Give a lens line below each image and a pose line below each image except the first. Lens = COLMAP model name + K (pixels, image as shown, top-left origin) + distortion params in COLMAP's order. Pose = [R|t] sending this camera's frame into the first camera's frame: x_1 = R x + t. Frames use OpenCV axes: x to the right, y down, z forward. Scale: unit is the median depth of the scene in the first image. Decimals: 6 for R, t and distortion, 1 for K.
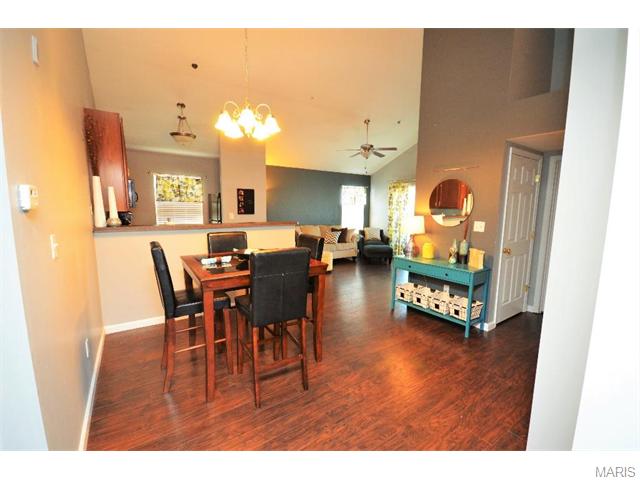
lens RADIAL K [[279.7, 0, 323.5], [0, 279.7, 244.2], [0, 0, 1]] dist [-0.001350, -0.000068]
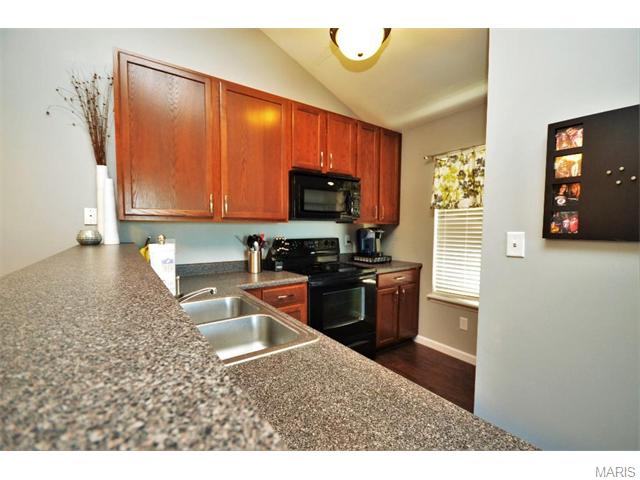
lens RADIAL K [[279.7, 0, 323.5], [0, 279.7, 244.2], [0, 0, 1]] dist [-0.001350, -0.000068]
pose [[0.013406, 0.049612, -0.998679, -0.079175], [-0.140958, 0.988888, 0.047234, -0.087726], [0.989925, 0.140139, 0.020250, 0.815027]]
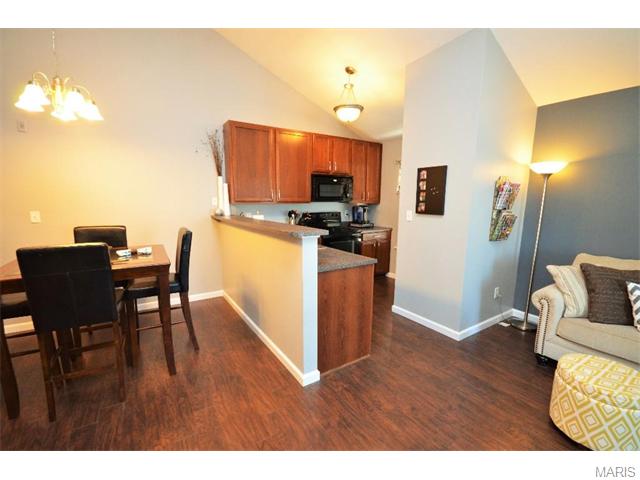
lens RADIAL K [[279.7, 0, 323.5], [0, 279.7, 244.2], [0, 0, 1]] dist [-0.001350, -0.000068]
pose [[-0.029049, 0.148255, -0.988522, 0.278418], [-0.139955, 0.978595, 0.150879, -0.104653], [0.989732, 0.142731, -0.007679, 0.821840]]
